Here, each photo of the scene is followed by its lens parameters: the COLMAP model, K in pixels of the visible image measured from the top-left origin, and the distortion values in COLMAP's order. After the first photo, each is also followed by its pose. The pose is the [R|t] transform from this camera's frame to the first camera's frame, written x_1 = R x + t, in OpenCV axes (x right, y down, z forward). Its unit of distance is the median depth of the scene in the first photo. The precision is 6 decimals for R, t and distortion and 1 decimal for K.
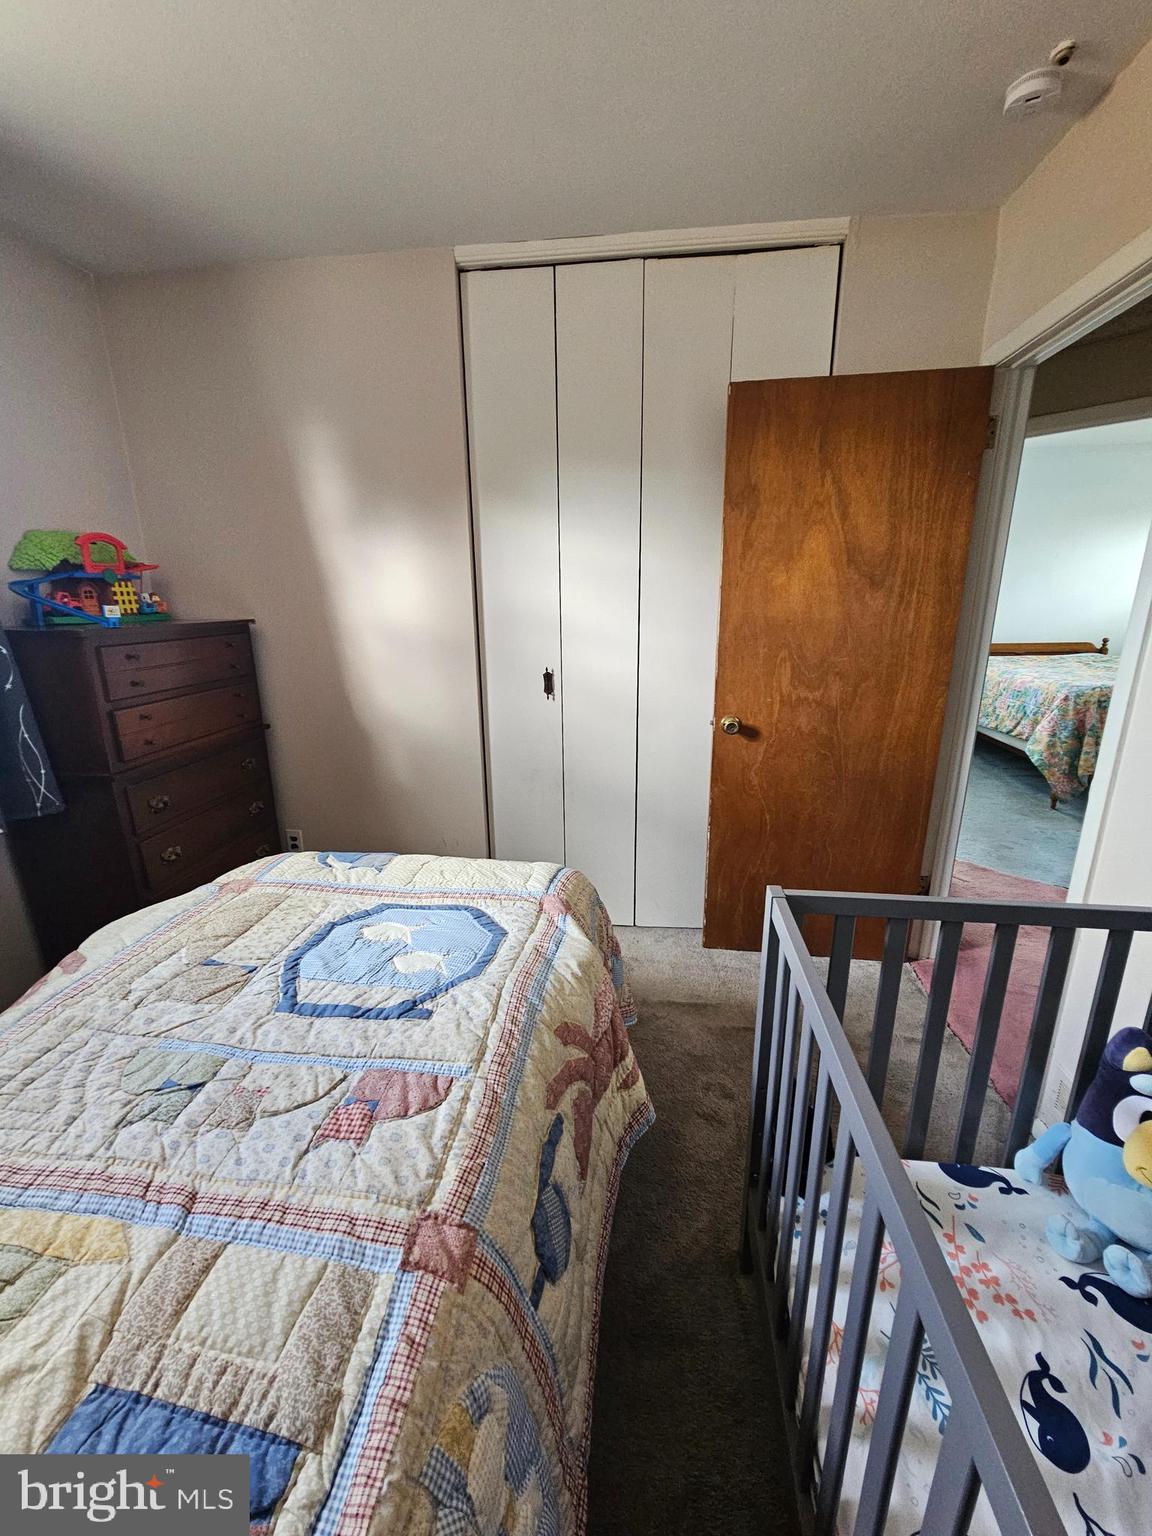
lens RADIAL K [[628.6, 0, 571.2], [0, 628.6, 769.7], [0, 0, 1]] dist [-0.001669, 0.000416]
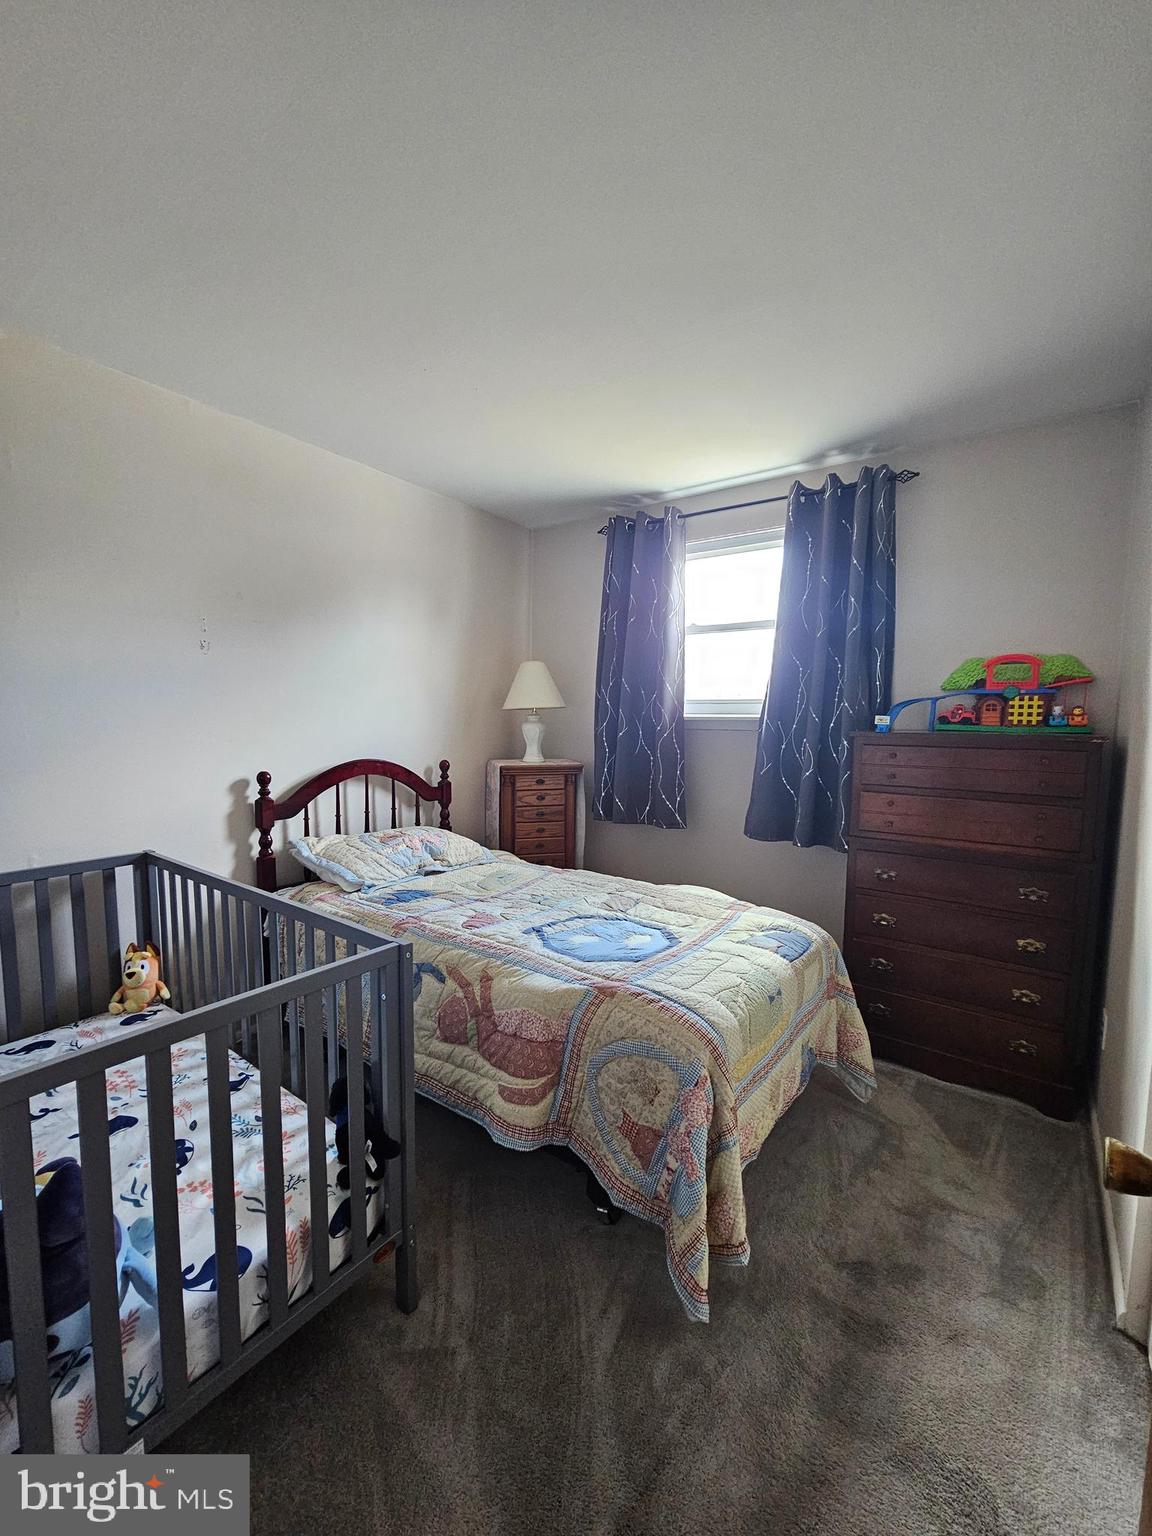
lens RADIAL K [[628.6, 0, 571.2], [0, 628.6, 769.5], [0, 0, 1]] dist [-0.001669, 0.000416]
pose [[-0.487508, 0.096470, -0.867773, 0.987291], [-0.229049, 0.944938, 0.233727, -0.411269], [0.842539, 0.312706, -0.438569, 1.387302]]
